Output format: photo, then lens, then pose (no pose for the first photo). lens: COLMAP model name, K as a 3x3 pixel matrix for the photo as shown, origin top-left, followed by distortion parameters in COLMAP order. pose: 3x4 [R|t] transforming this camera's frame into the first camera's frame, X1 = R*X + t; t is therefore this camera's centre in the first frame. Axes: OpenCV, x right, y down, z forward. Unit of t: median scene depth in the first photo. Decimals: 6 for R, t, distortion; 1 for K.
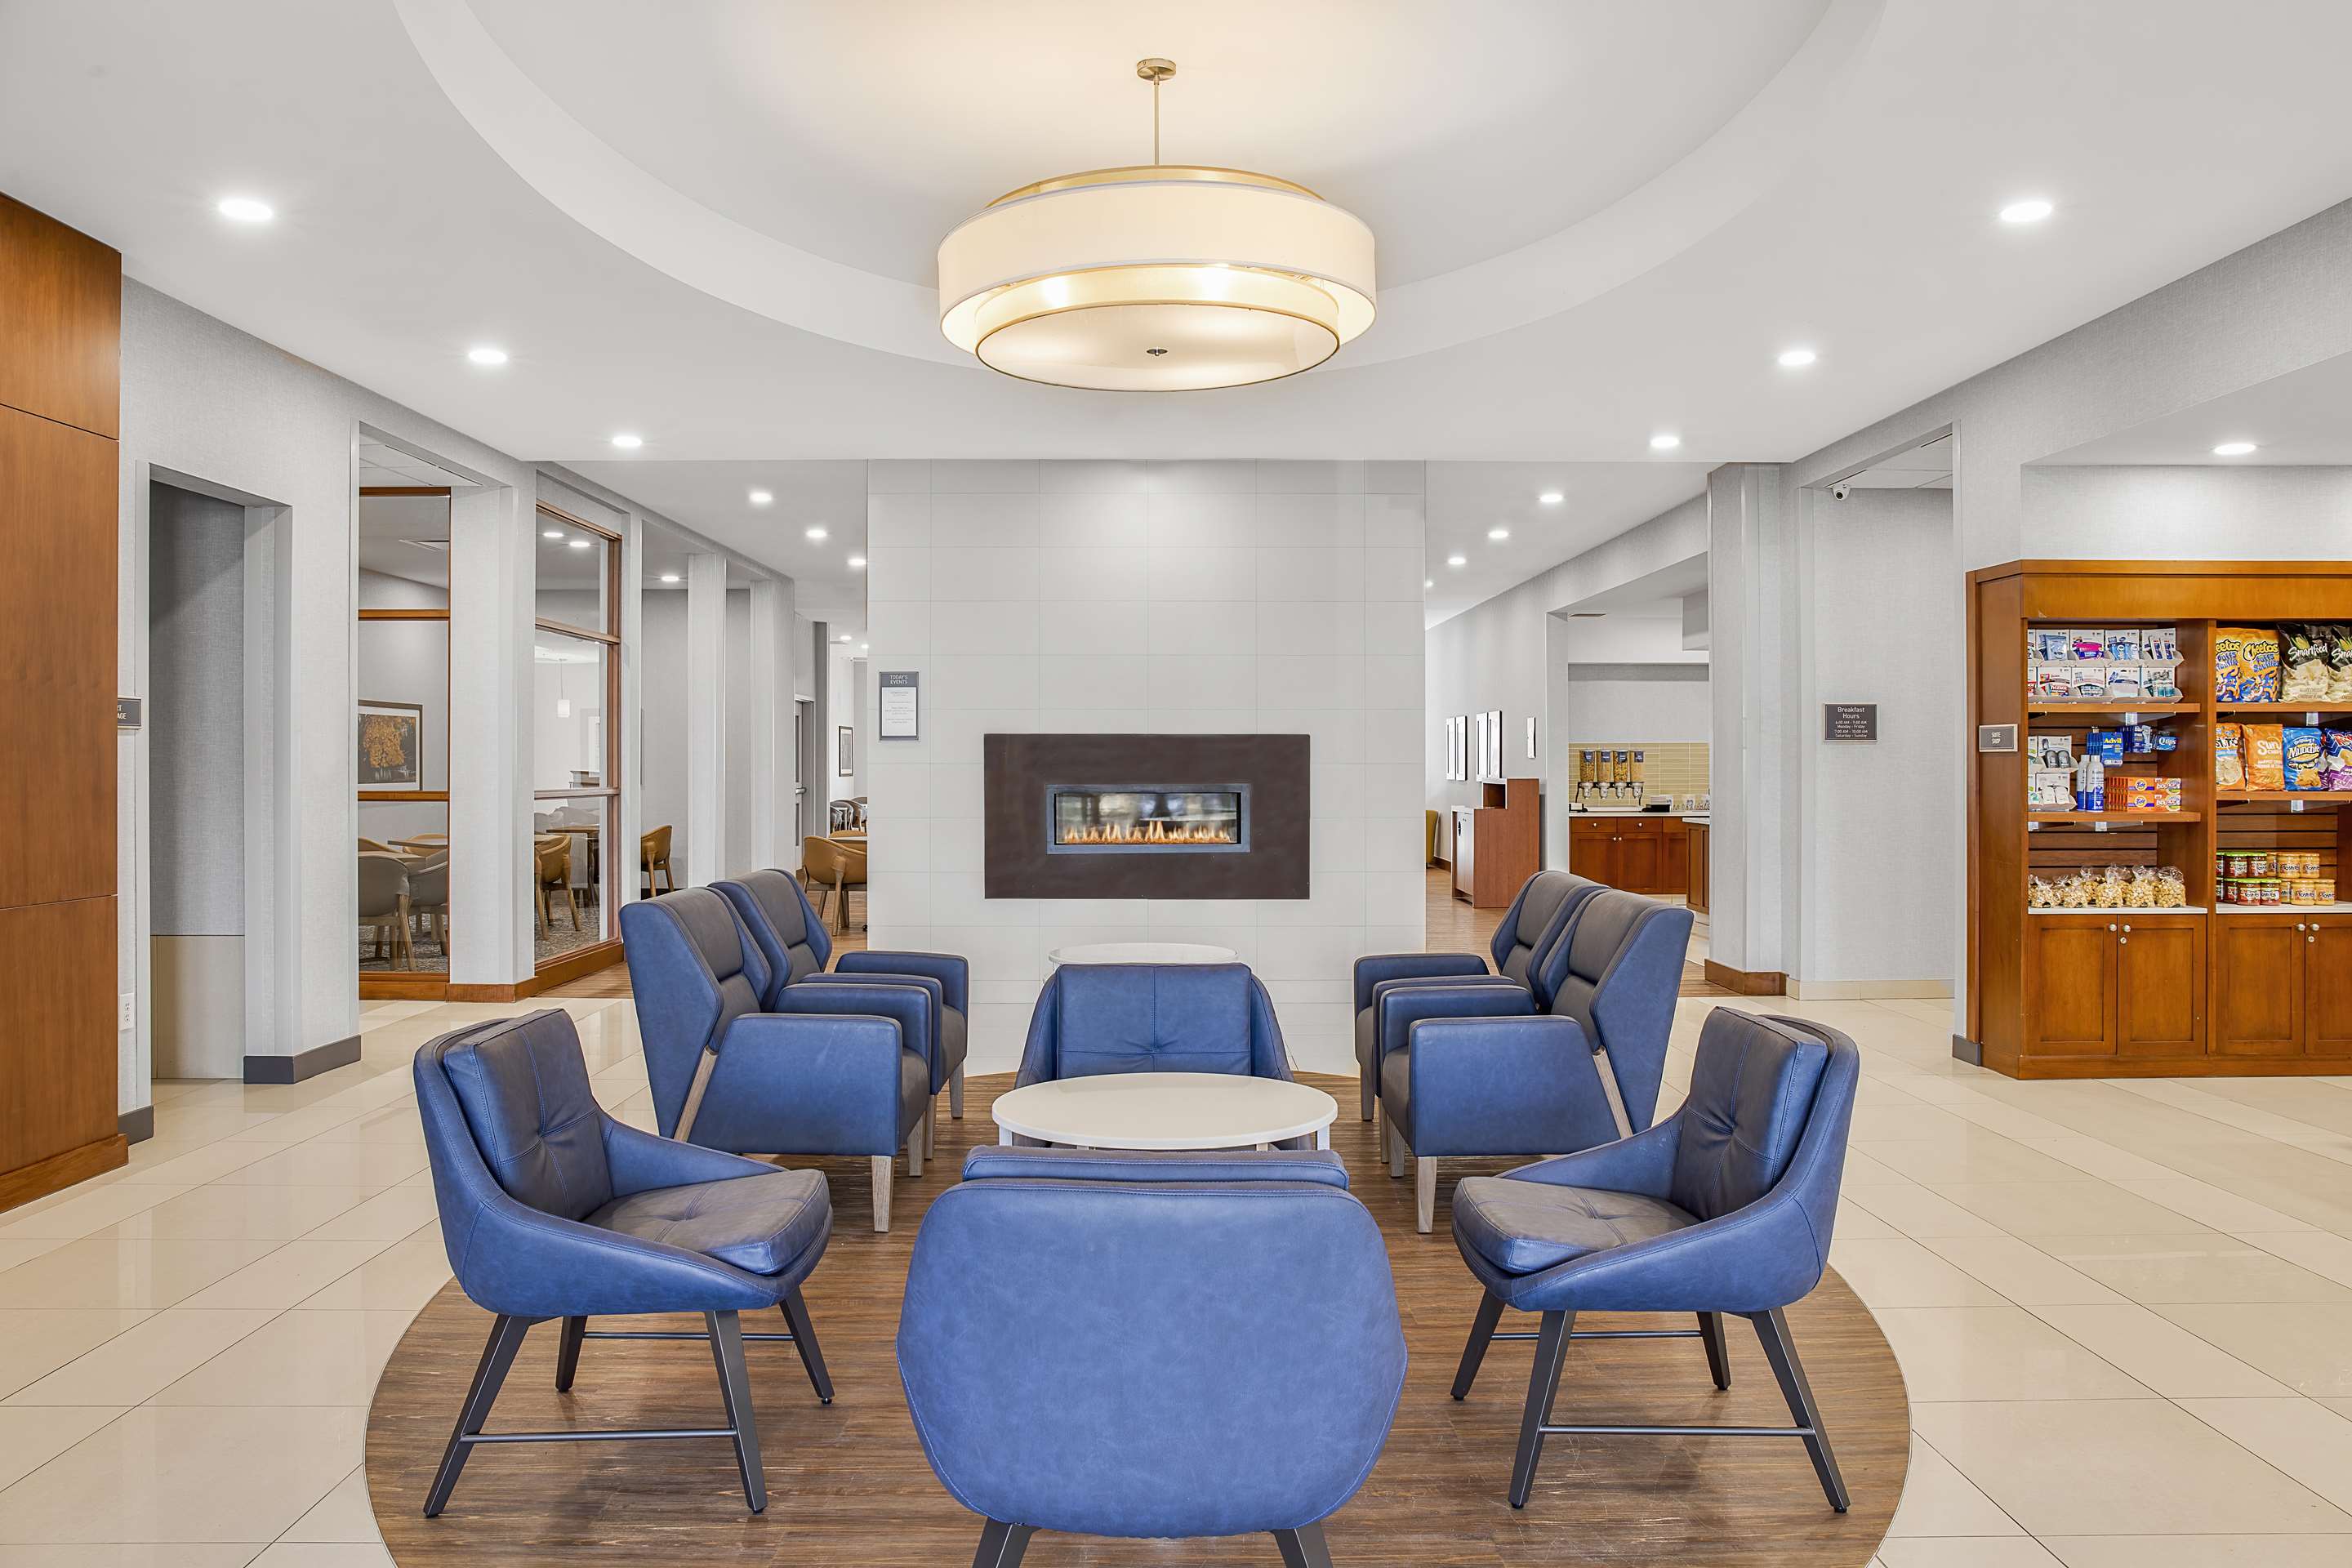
lens RADIAL K [[1701.5, 0, 1176.8], [0, 1701.5, 767.3], [0, 0, 1]] dist [-0.022086, 0.011111]
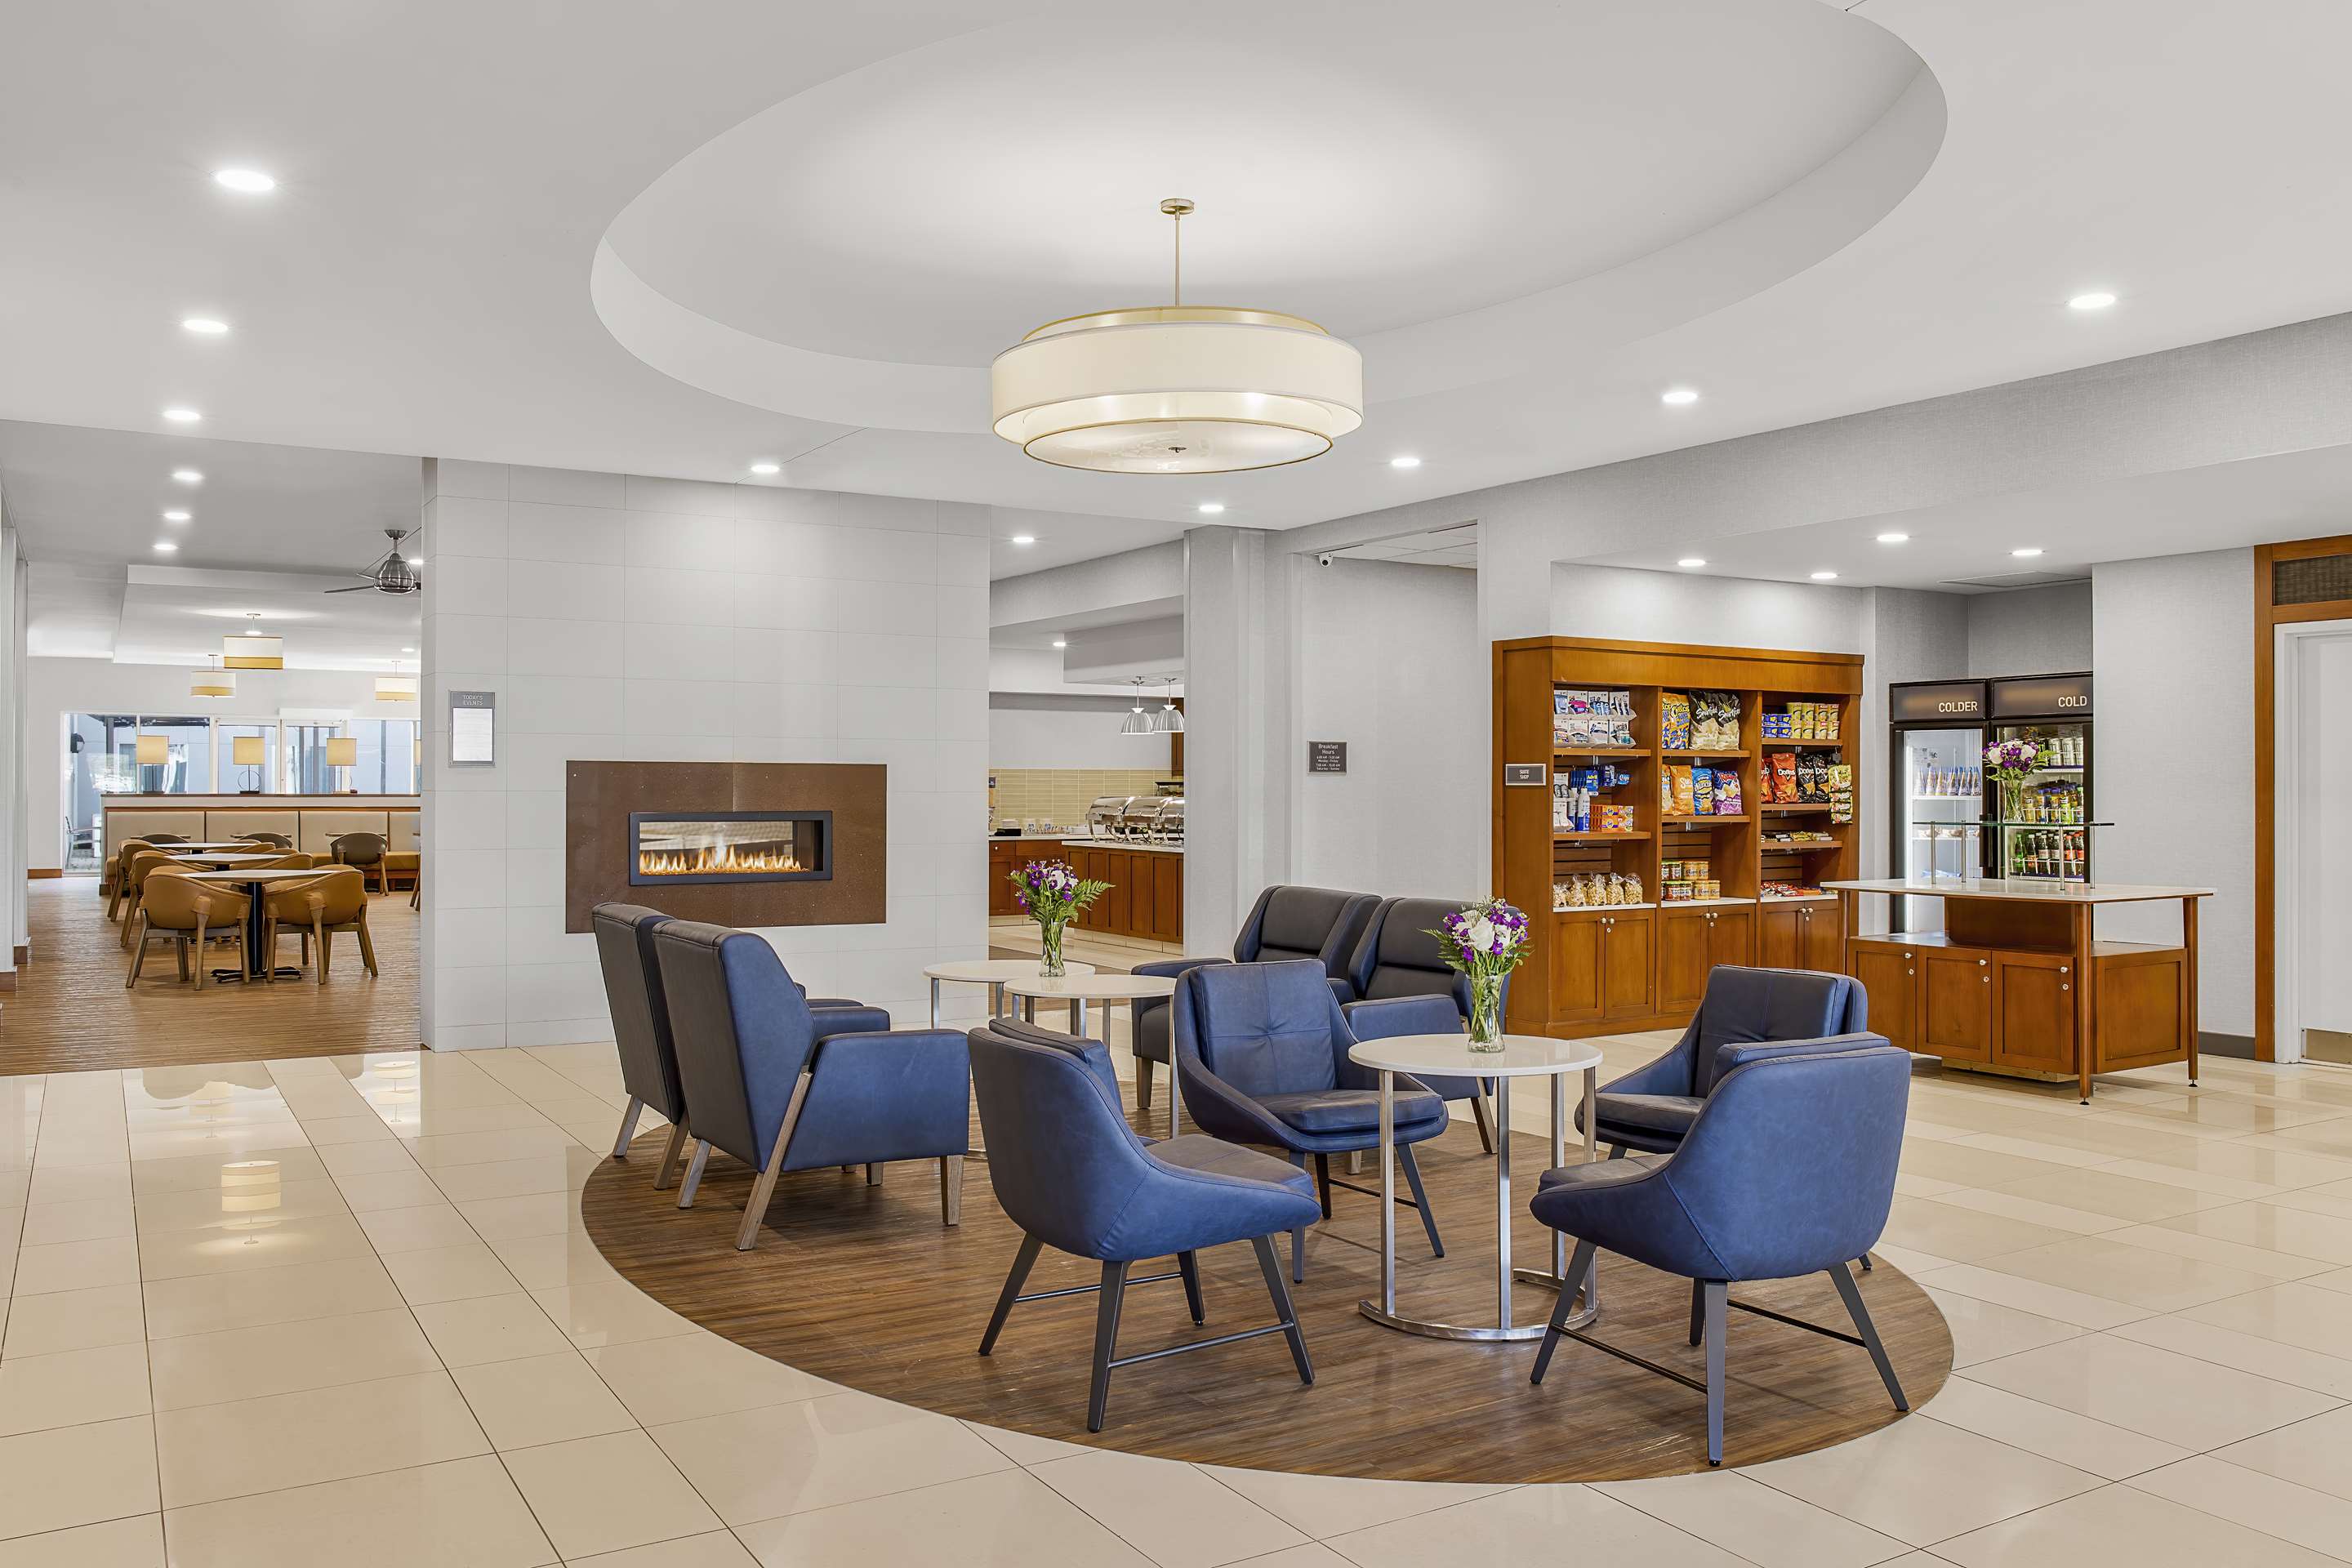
lens RADIAL K [[1867.6, 0, 1167.2], [0, 1867.6, 798.3], [0, 0, 1]] dist [-0.031630, -0.001166]
pose [[0.869173, 0.000331, 0.494509, -0.440839], [-0.003182, 0.999983, 0.004922, -0.005503], [-0.494499, -0.005852, 0.869159, -0.081463]]
